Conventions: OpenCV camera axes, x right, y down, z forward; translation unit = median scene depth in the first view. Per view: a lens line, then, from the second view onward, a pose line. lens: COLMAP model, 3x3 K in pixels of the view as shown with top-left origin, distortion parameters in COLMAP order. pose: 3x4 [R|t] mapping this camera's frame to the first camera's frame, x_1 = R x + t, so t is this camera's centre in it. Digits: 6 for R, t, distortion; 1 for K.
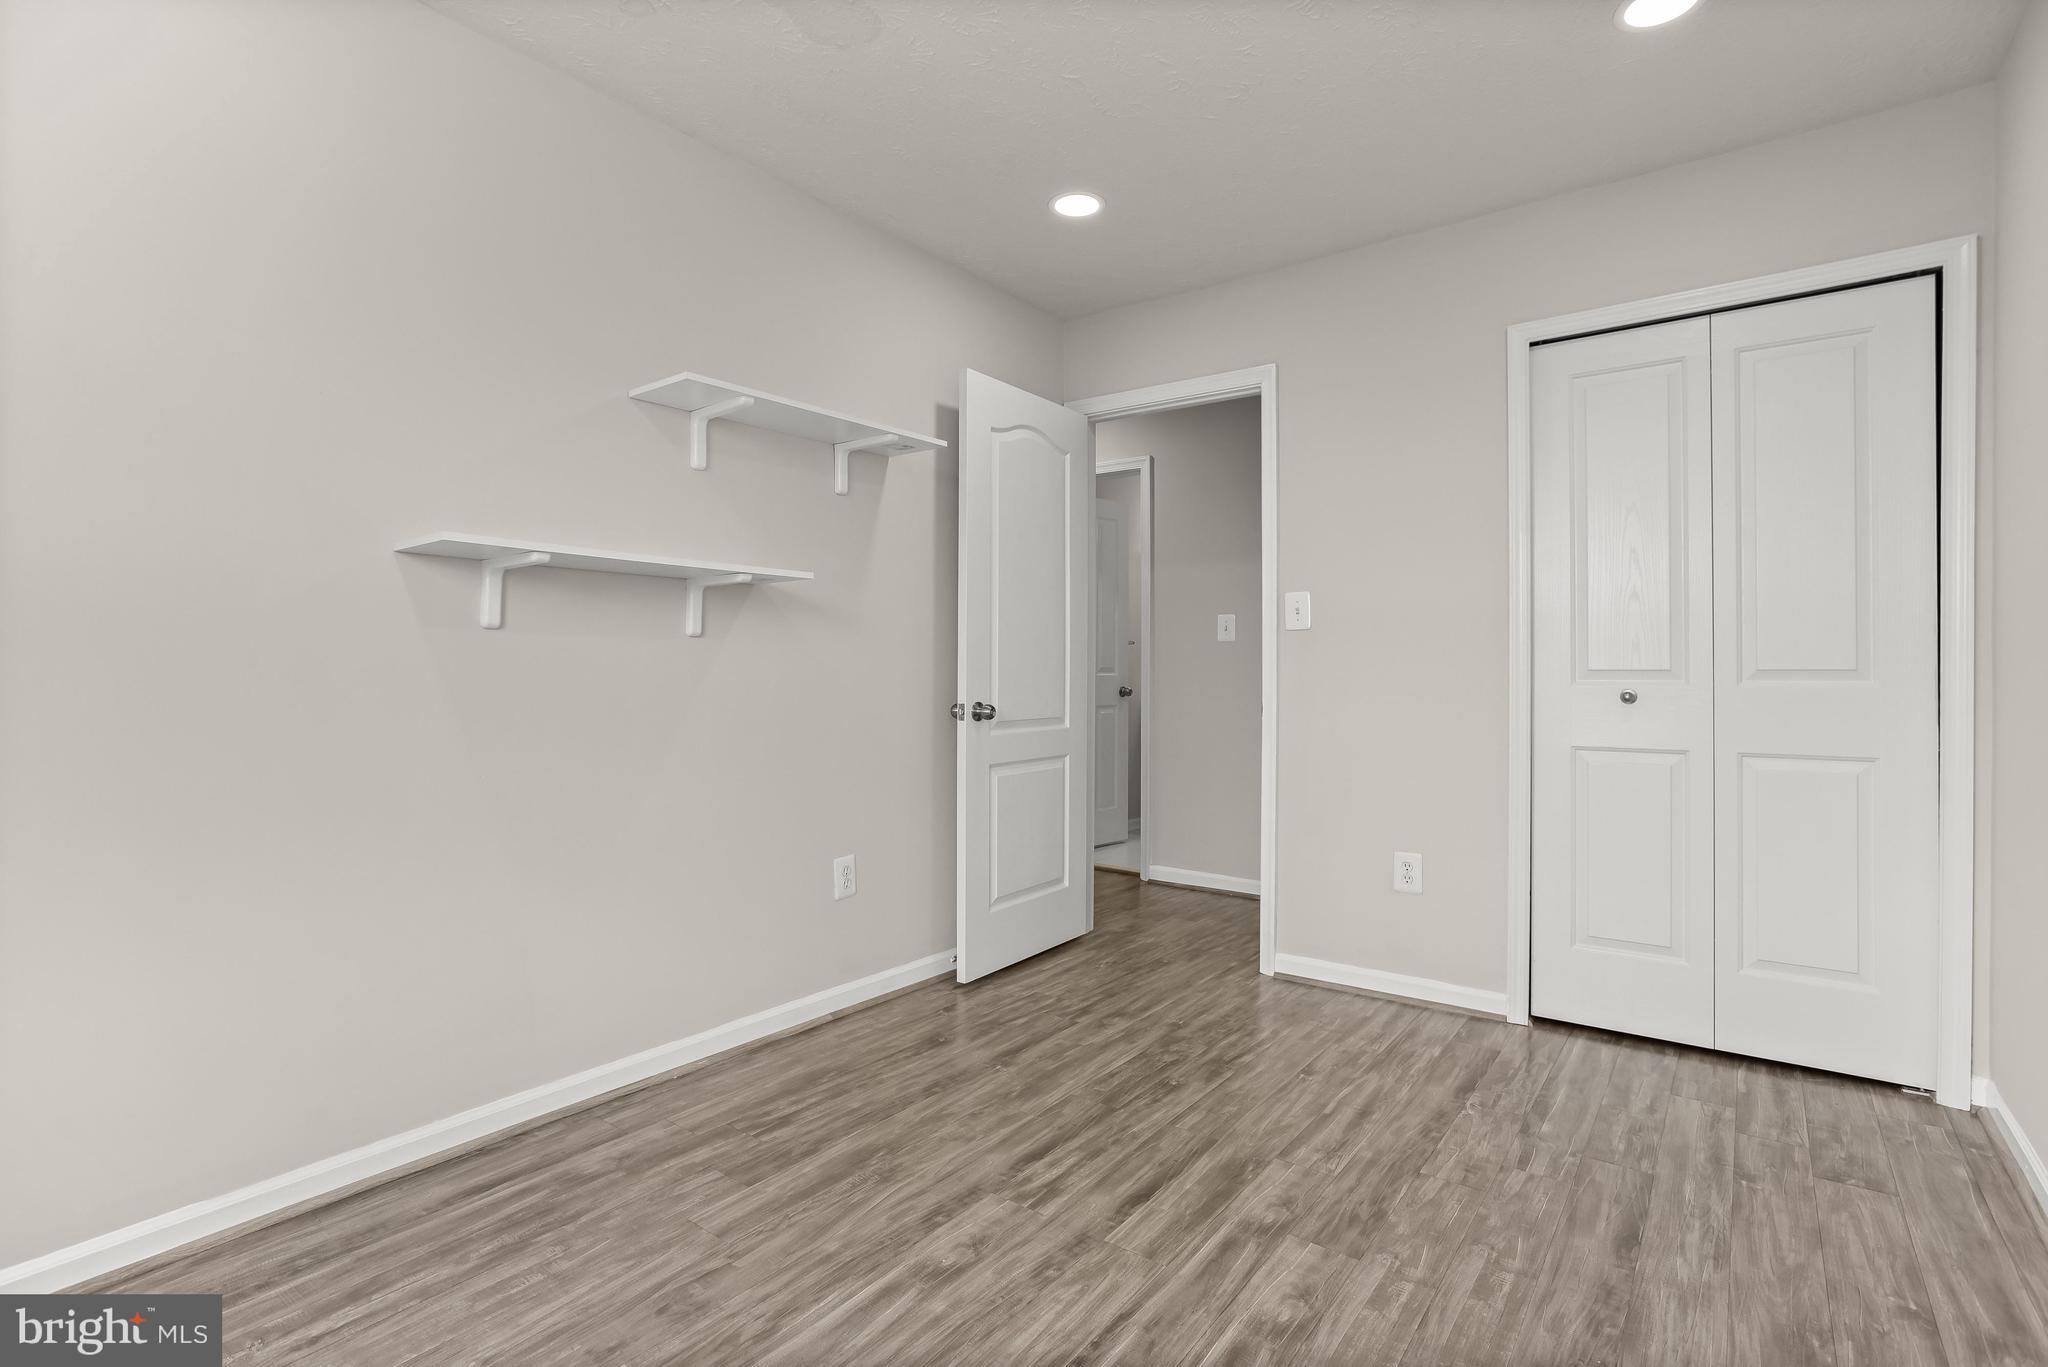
lens RADIAL K [[1000.8, 0, 1024.0], [0, 1000.8, 683.5], [0, 0, 1]] dist [-0.060885, 0.026180]
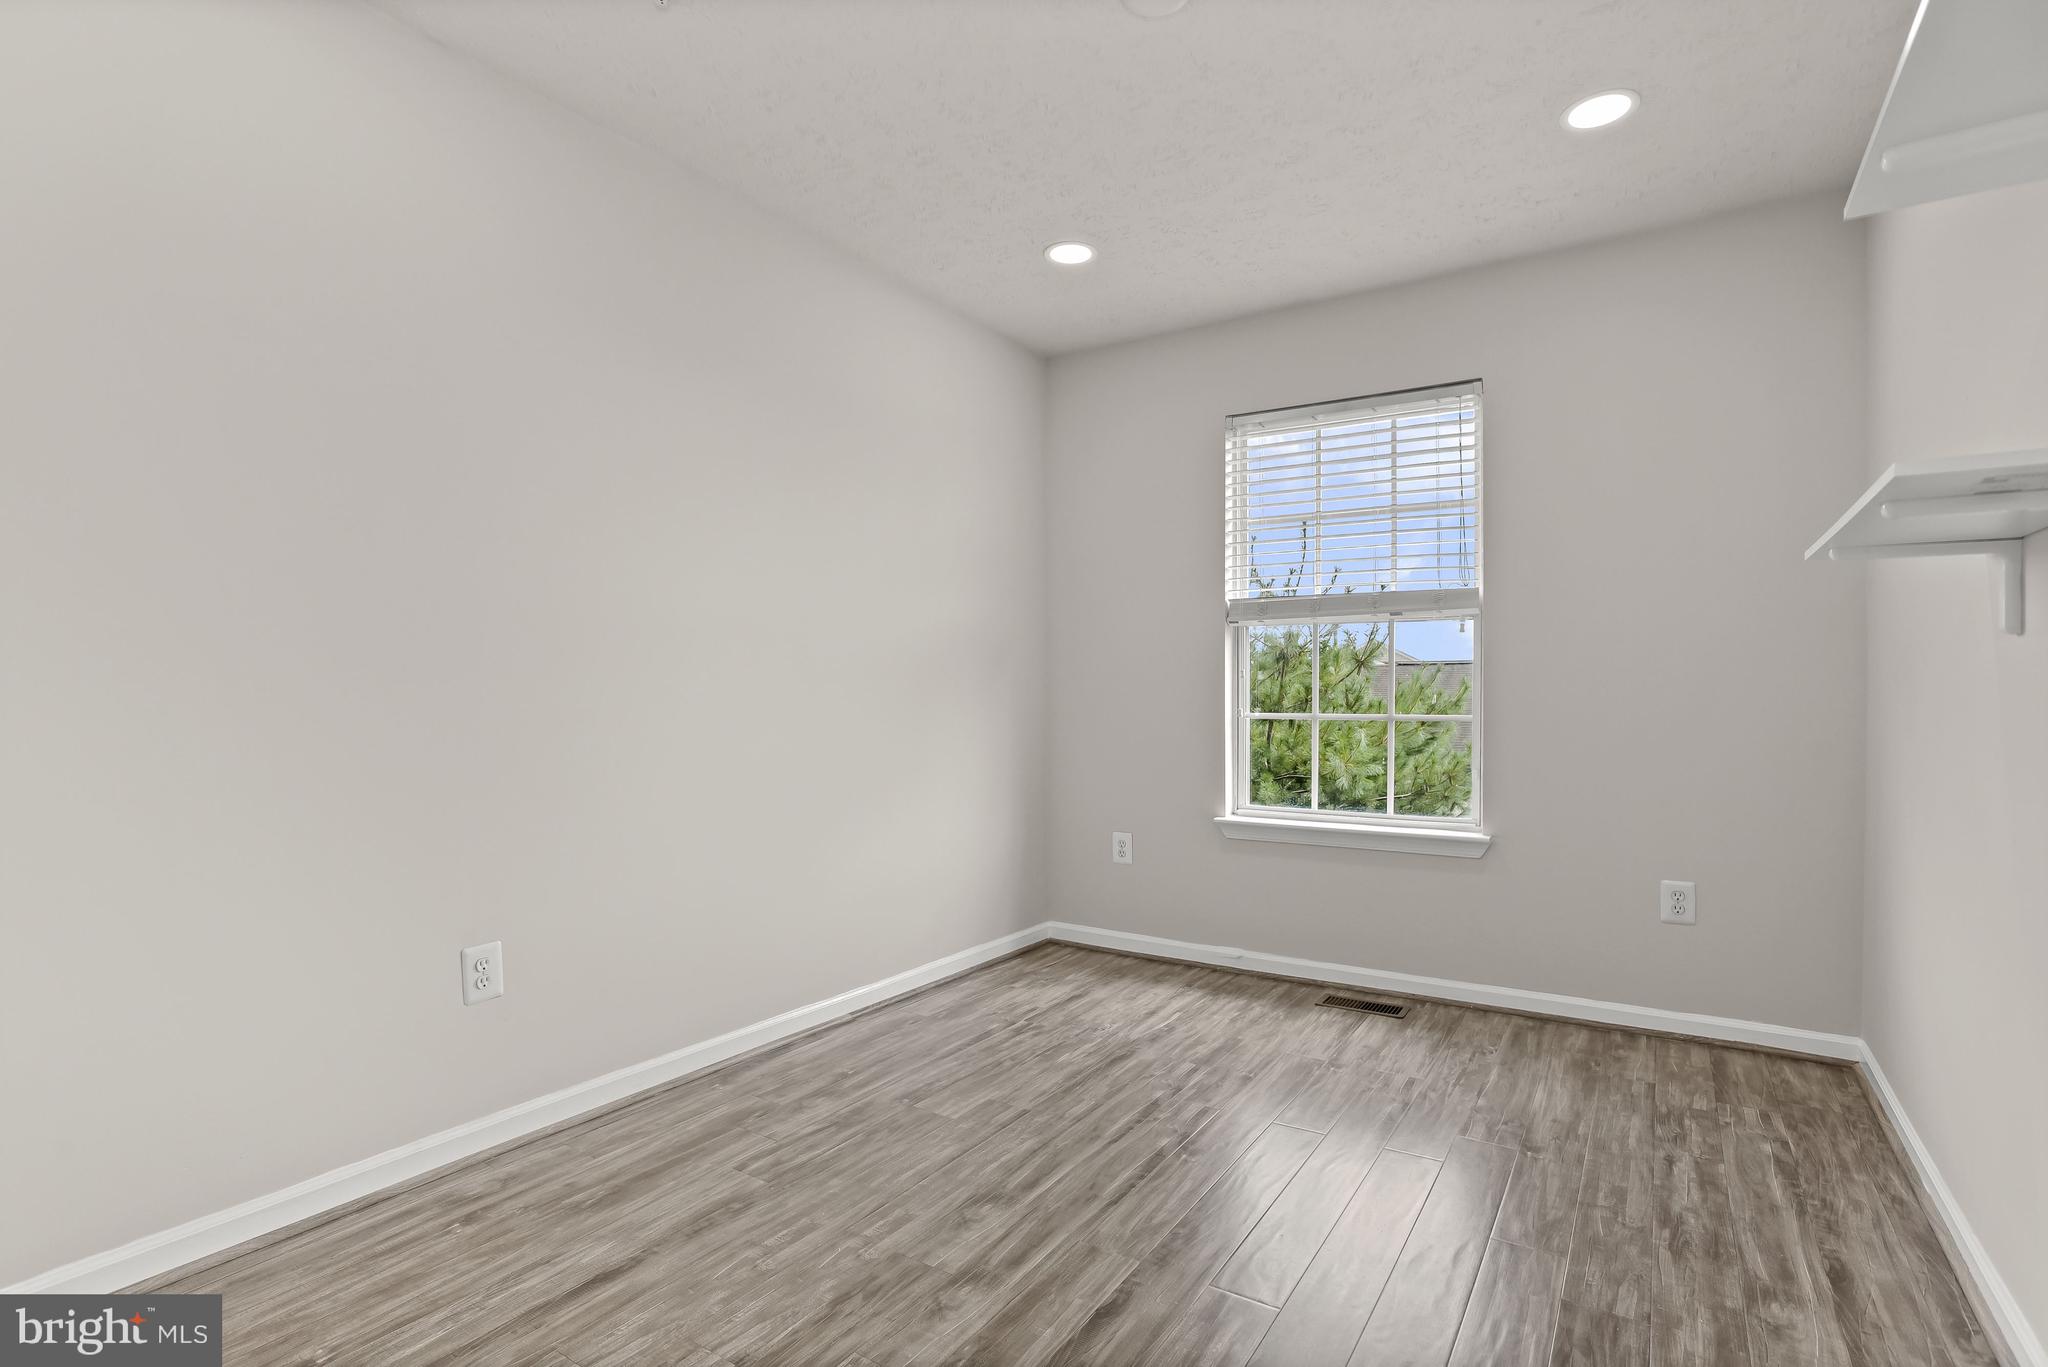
lens RADIAL K [[1035.0, 0, 1020.5], [0, 1035.0, 687.9], [0, 0, 1]] dist [-0.066783, 0.023926]
pose [[-0.997984, -0.001272, -0.063455, 0.273720], [-0.001780, 0.999967, 0.007943, -0.027273], [0.063443, 0.008040, -0.997953, 2.054305]]
